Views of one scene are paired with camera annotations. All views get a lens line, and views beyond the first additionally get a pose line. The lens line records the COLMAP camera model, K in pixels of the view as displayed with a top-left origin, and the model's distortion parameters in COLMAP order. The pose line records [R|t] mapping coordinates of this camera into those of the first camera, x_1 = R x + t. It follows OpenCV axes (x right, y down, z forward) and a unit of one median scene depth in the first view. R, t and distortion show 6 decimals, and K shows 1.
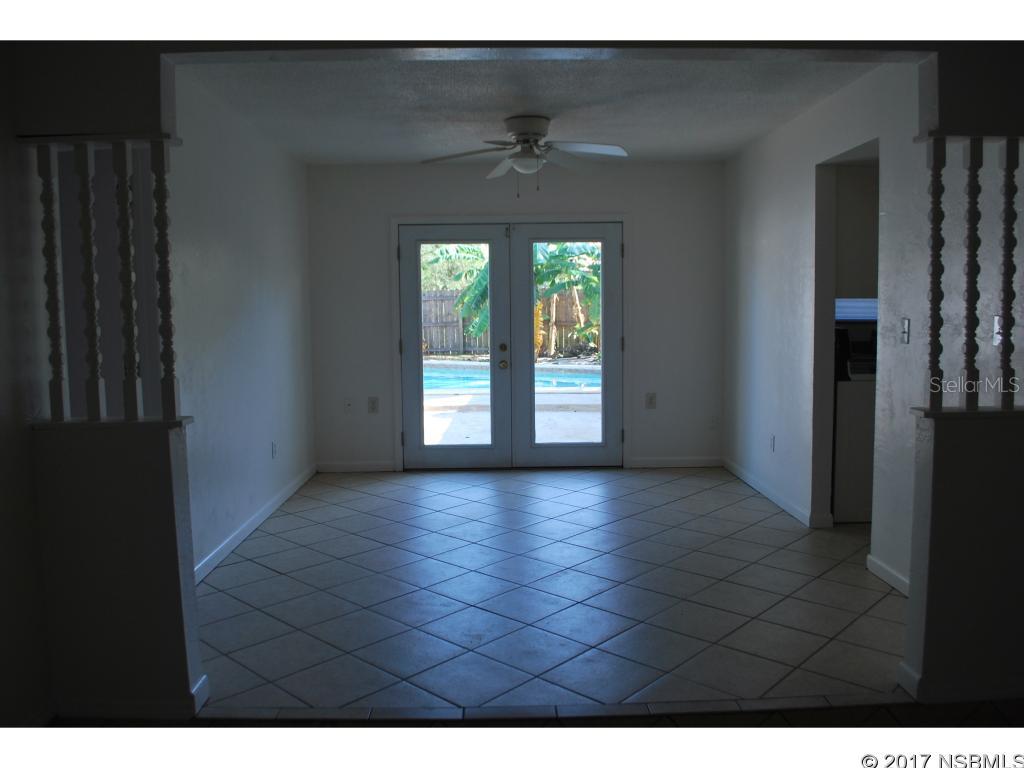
lens RADIAL K [[803.5, 0, 511.0], [0, 803.5, 382.1], [0, 0, 1]] dist [-0.056683, -0.005828]
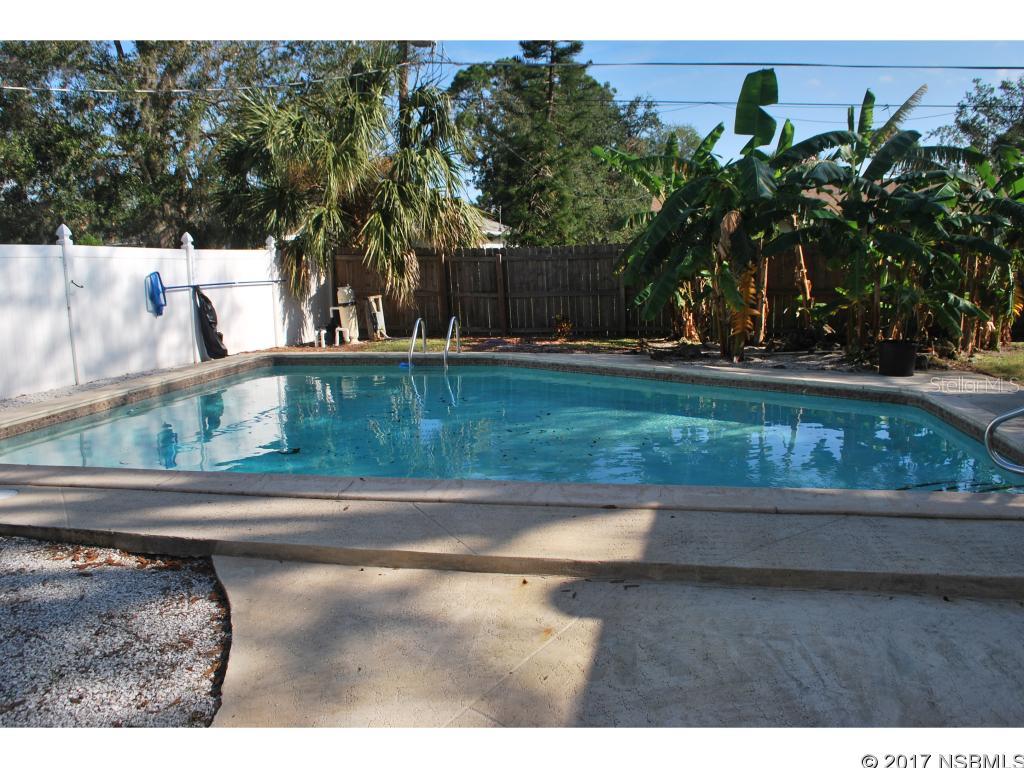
lens RADIAL K [[803.5, 0, 510.6], [0, 803.5, 381.6], [0, 0, 1]] dist [-0.056683, -0.005828]
pose [[0.979995, 0.021486, -0.197858, -0.019451], [-0.009960, 0.998204, 0.059065, -0.038194], [0.198772, -0.055913, 0.978450, 0.314037]]
